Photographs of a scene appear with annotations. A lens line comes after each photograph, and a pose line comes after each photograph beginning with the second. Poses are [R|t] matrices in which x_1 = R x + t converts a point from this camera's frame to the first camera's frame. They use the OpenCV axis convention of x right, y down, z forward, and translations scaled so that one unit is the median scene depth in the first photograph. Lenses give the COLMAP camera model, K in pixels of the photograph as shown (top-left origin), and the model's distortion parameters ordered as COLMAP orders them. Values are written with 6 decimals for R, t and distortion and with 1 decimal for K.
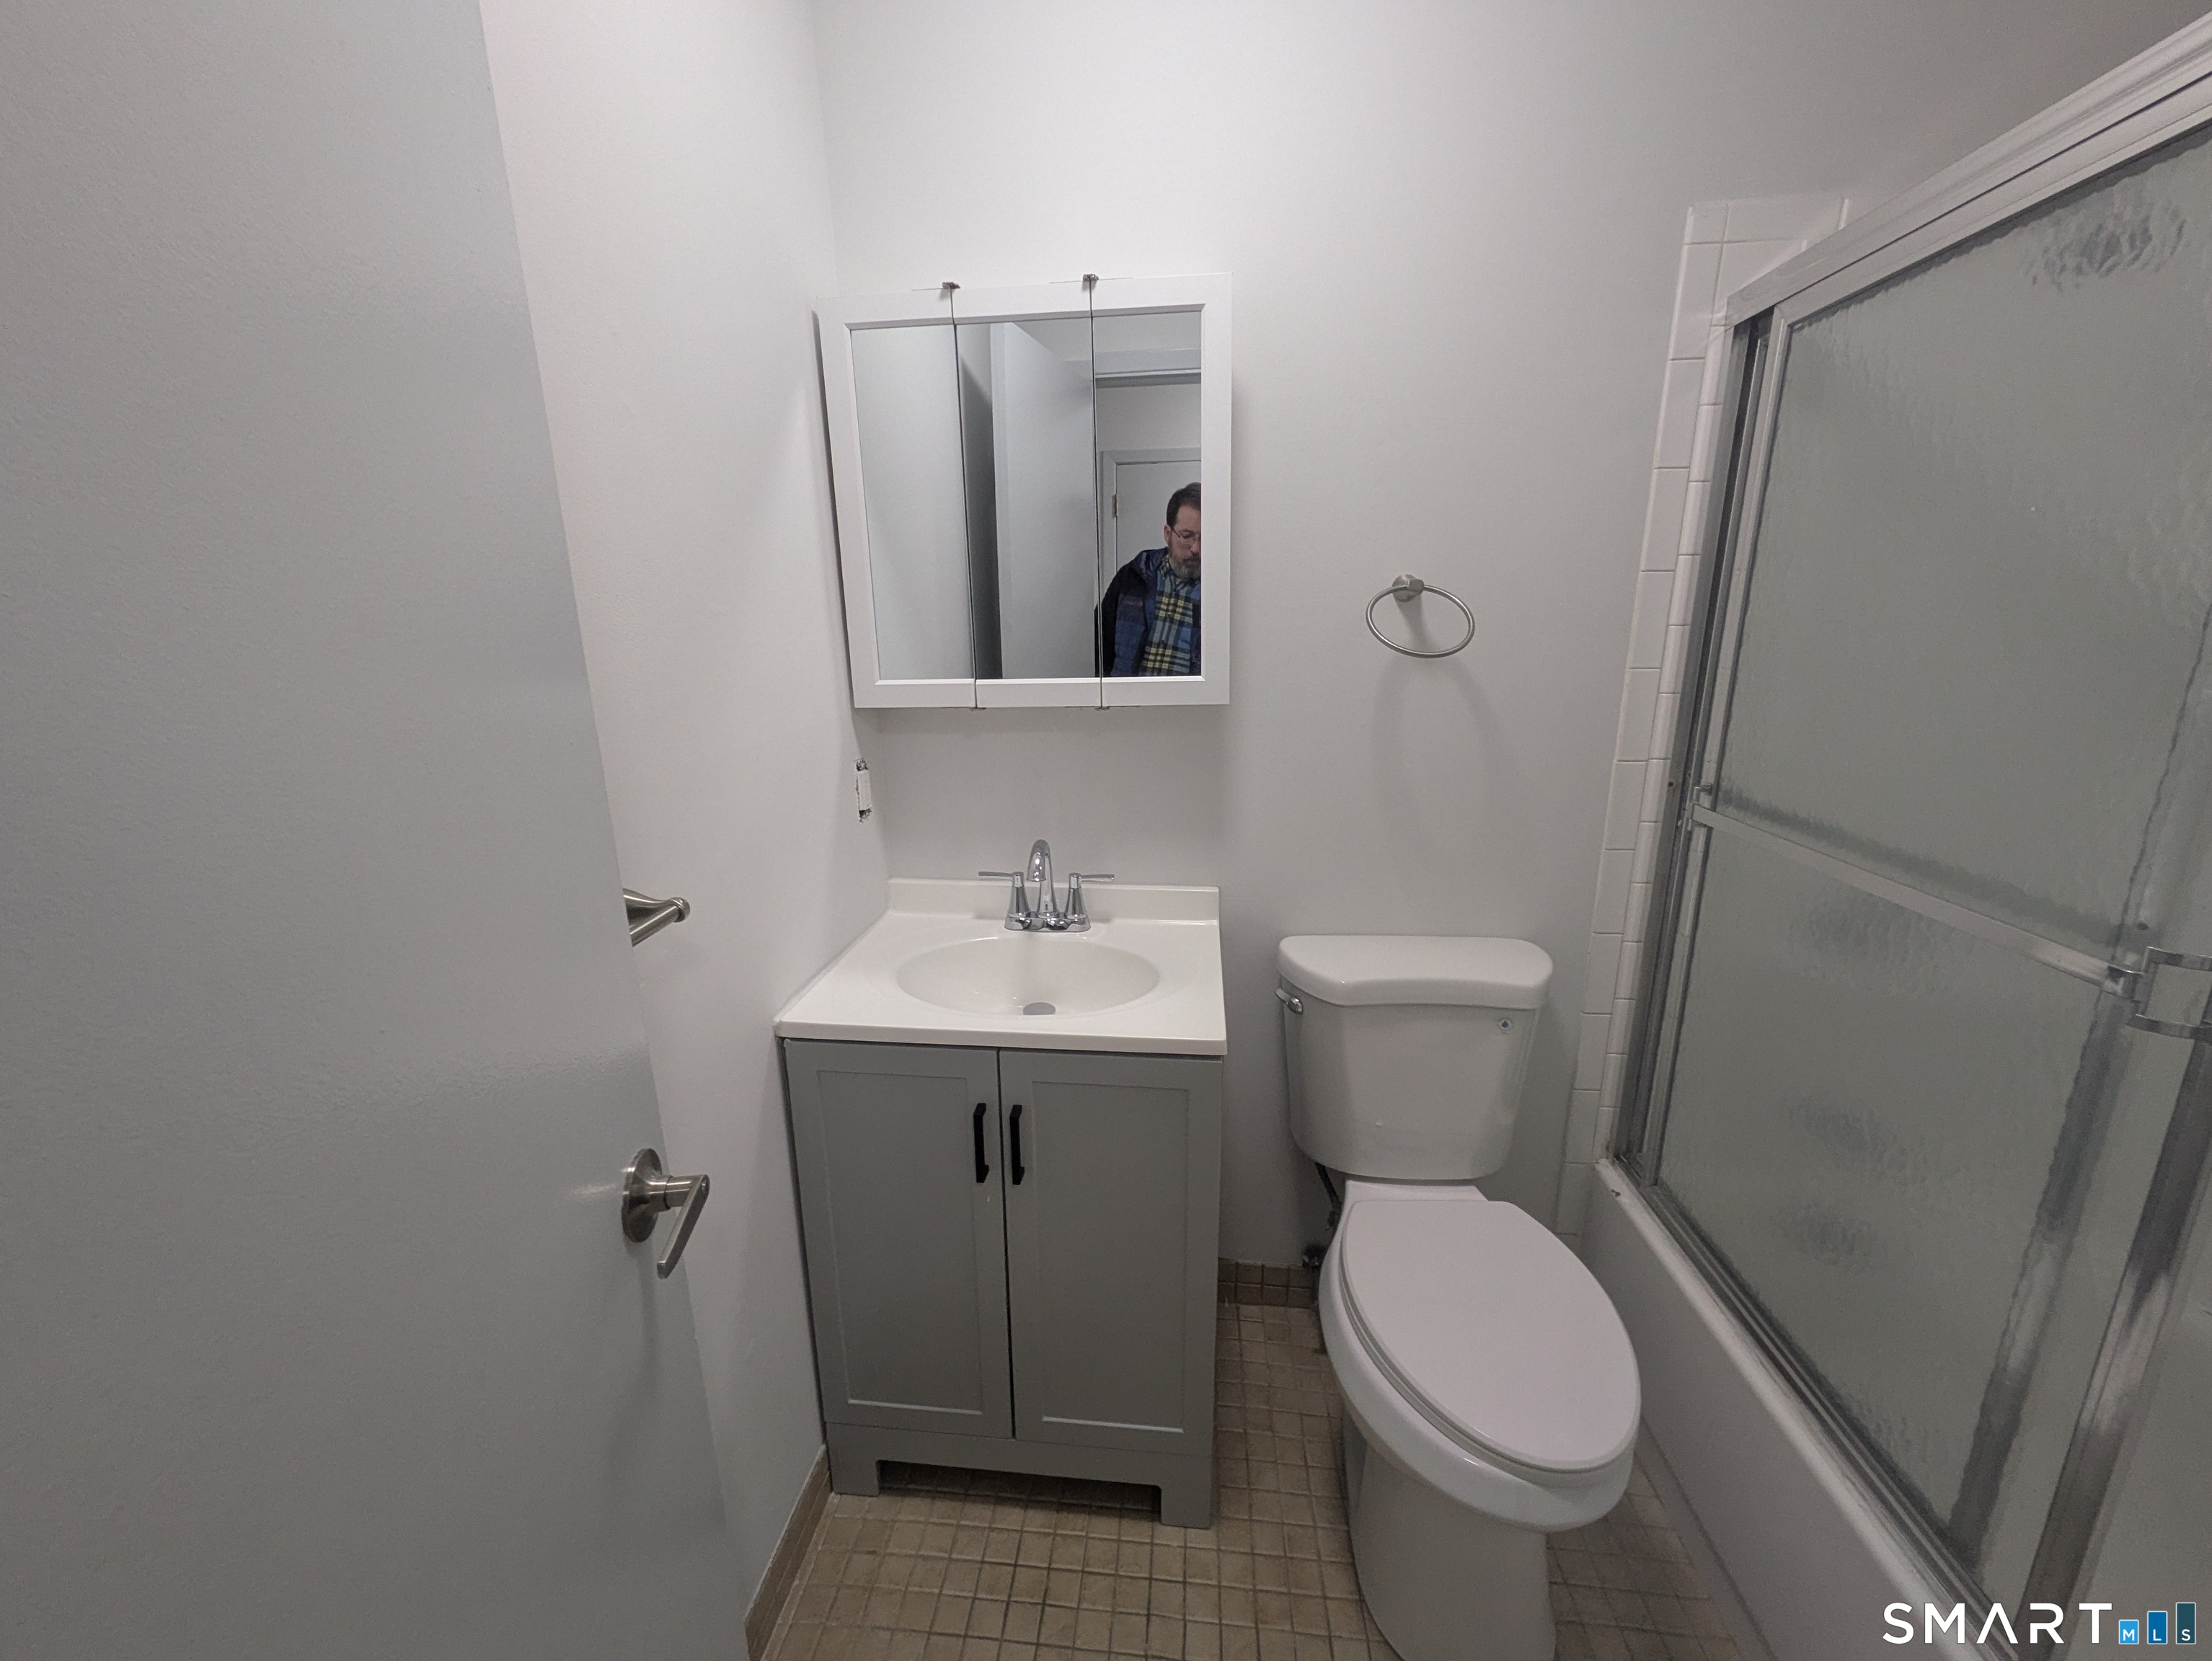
lens RADIAL K [[879.5, 0, 1110.4], [0, 879.5, 830.9], [0, 0, 1]] dist [0.003033, 0.001712]
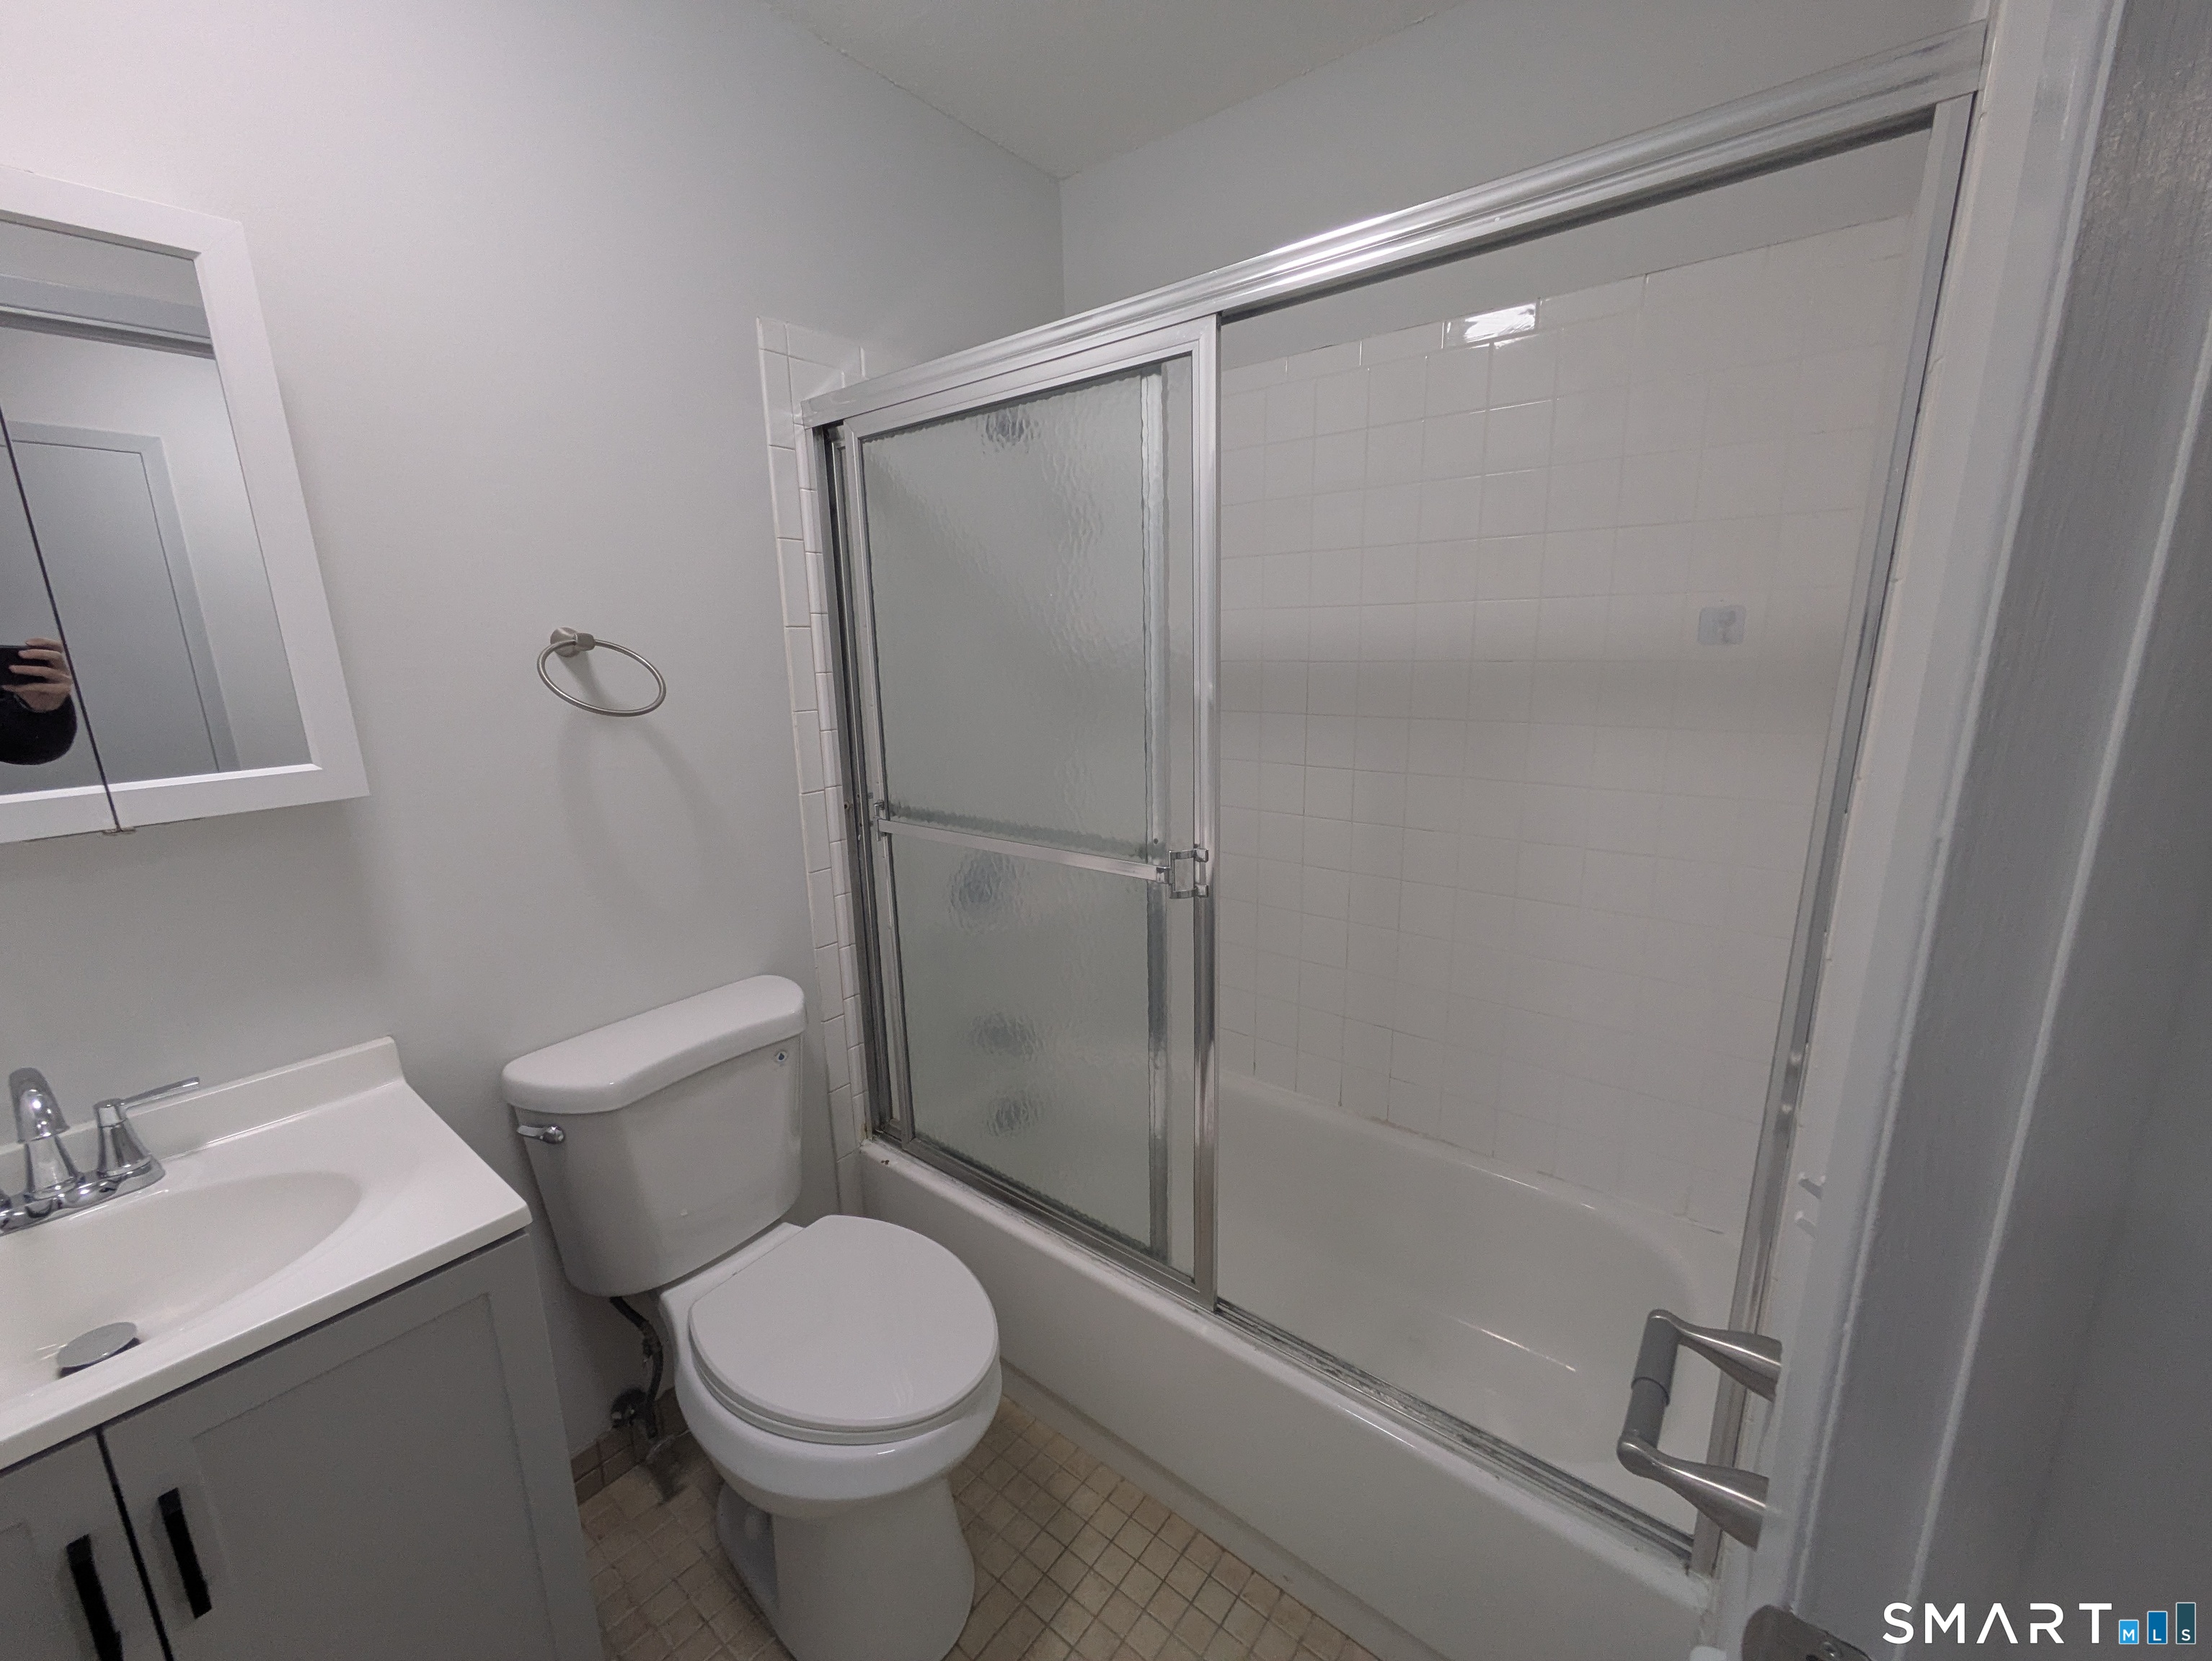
lens RADIAL K [[879.5, 0, 1110.0], [0, 879.5, 831.3], [0, 0, 1]] dist [0.003033, 0.001712]
pose [[0.547507, -0.182382, 0.816684, -0.138833], [0.221434, 0.972746, 0.068784, -0.024551], [-0.806971, 0.143182, 0.572972, 0.052881]]
